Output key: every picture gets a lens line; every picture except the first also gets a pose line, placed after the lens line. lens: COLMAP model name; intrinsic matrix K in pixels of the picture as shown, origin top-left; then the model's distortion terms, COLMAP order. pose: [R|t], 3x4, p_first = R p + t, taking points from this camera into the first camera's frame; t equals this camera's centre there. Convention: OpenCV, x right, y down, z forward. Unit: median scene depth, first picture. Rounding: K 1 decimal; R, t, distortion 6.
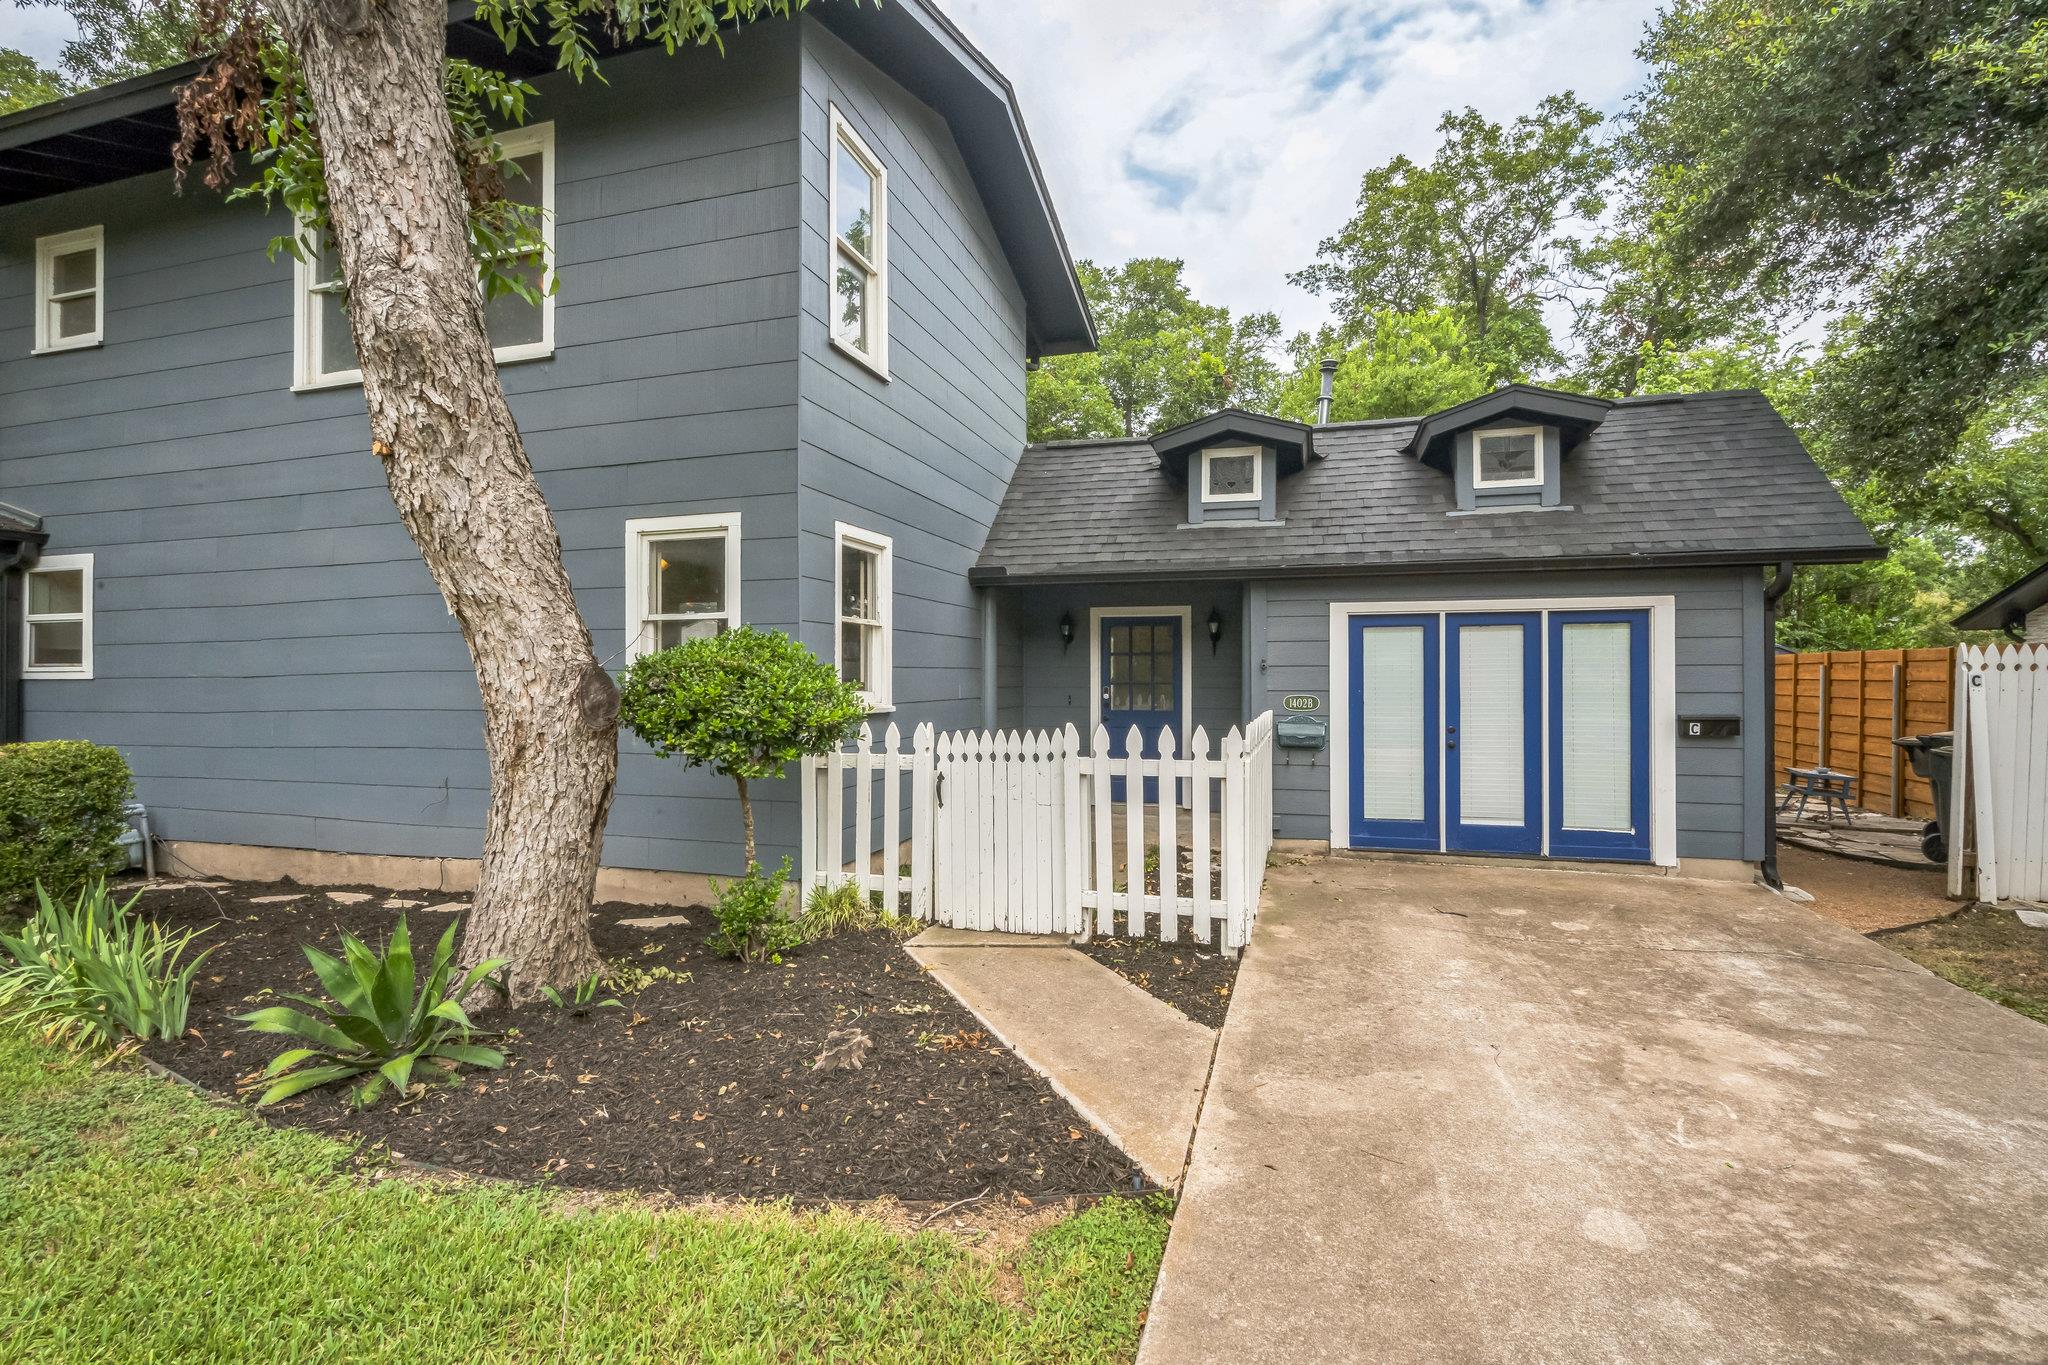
lens RADIAL K [[930.8, 0, 1017.9], [0, 930.8, 675.2], [0, 0, 1]] dist [-0.007492, 0.003419]
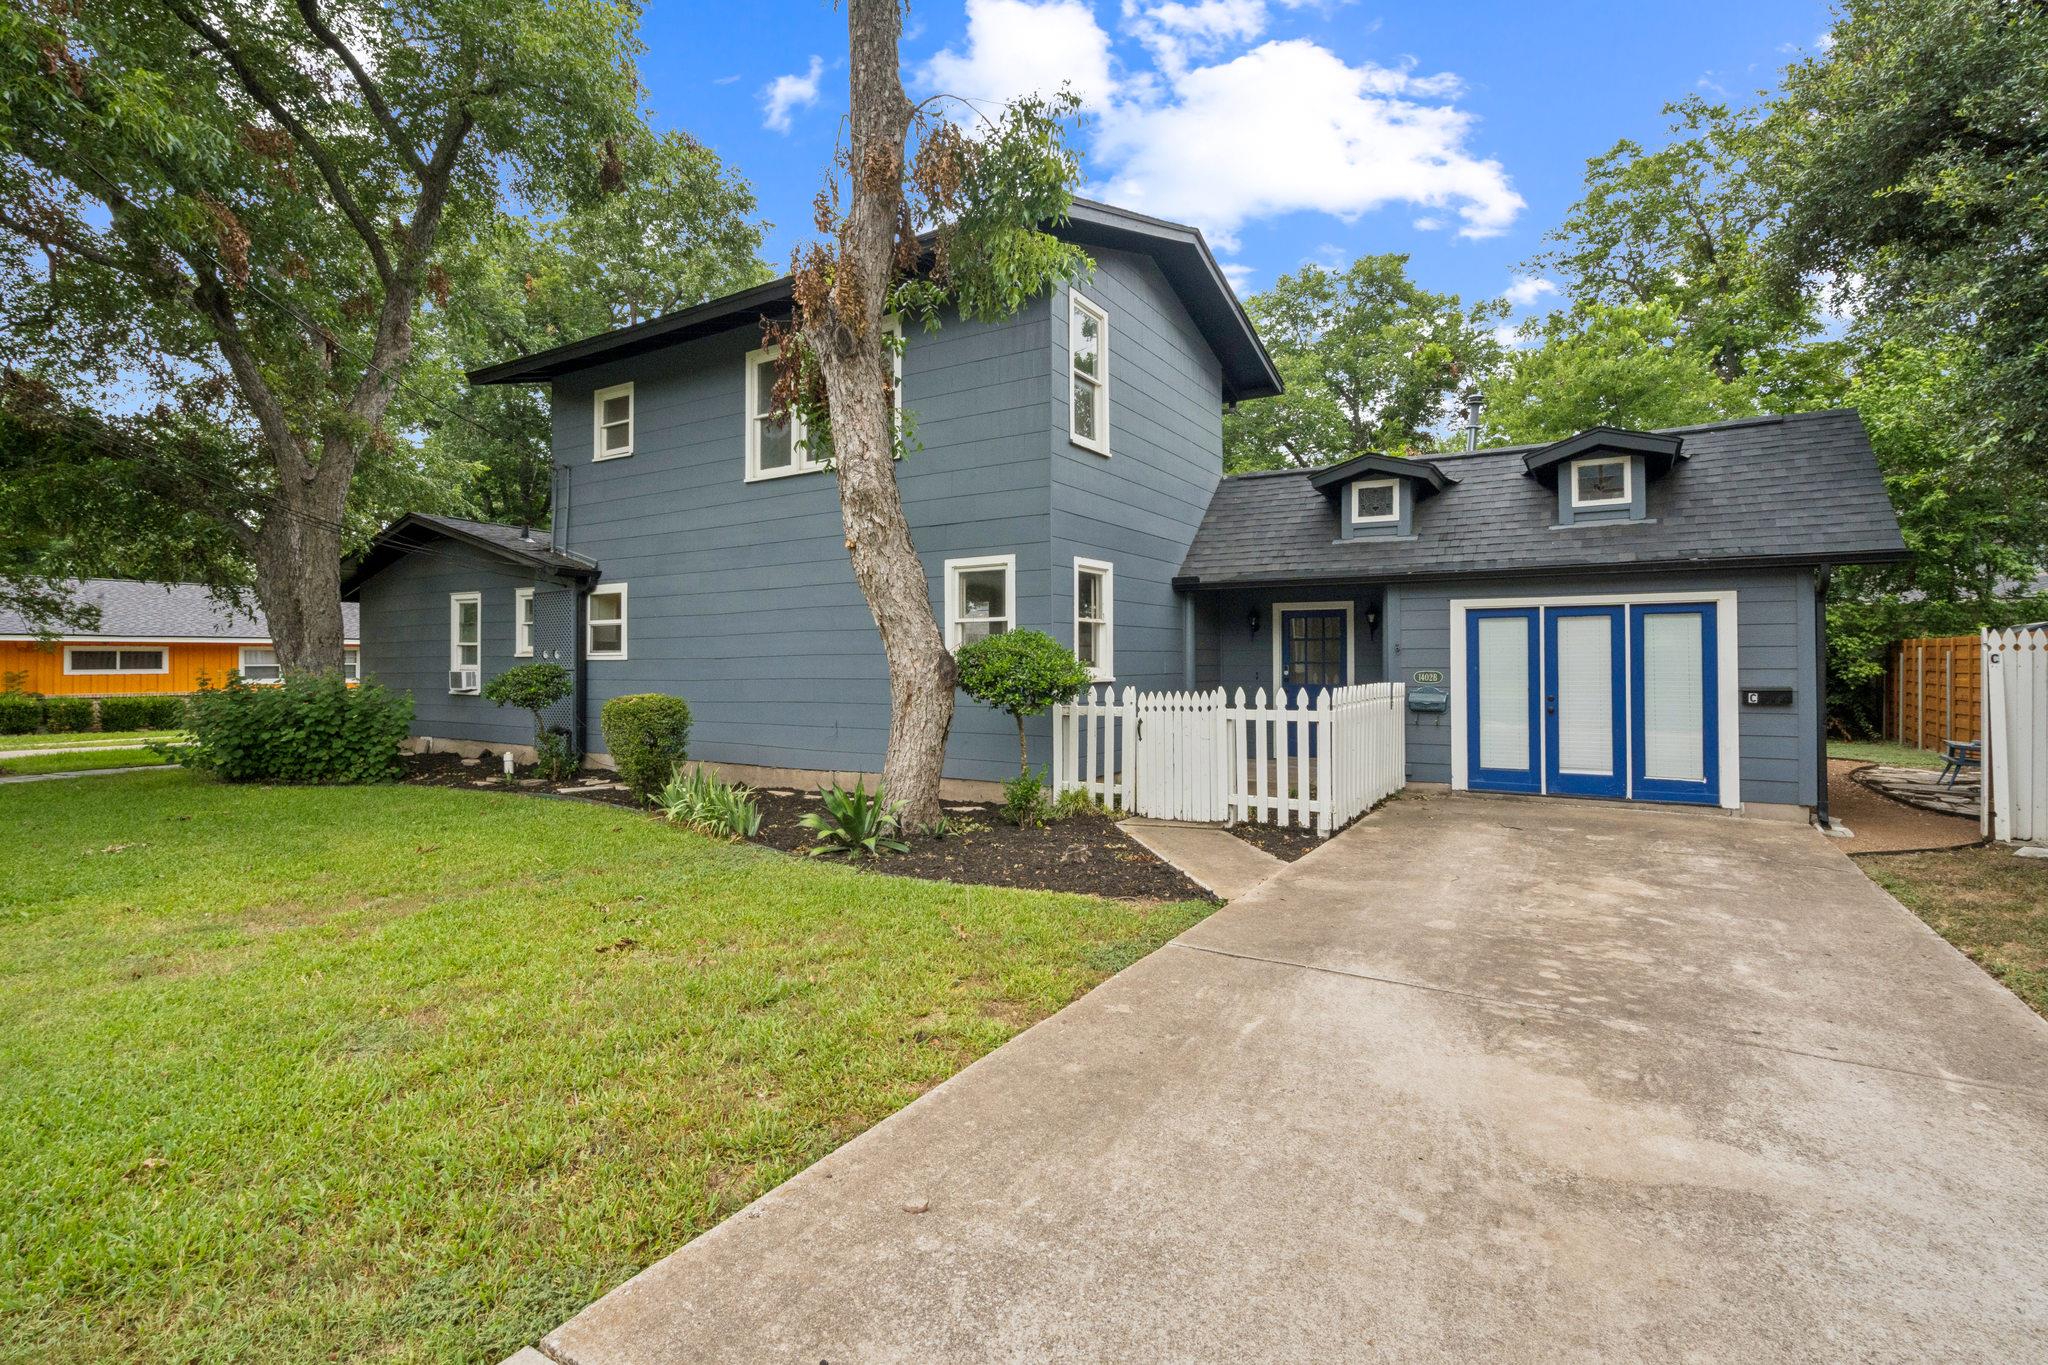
lens RADIAL K [[930.8, 0, 1023.1], [0, 930.8, 662.8], [0, 0, 1]] dist [-0.007492, 0.003419]
pose [[0.967543, -0.000717, -0.252705, 0.096582], [0.002348, 0.999978, 0.006151, 0.000552], [0.252695, -0.006545, 0.967524, -0.443712]]
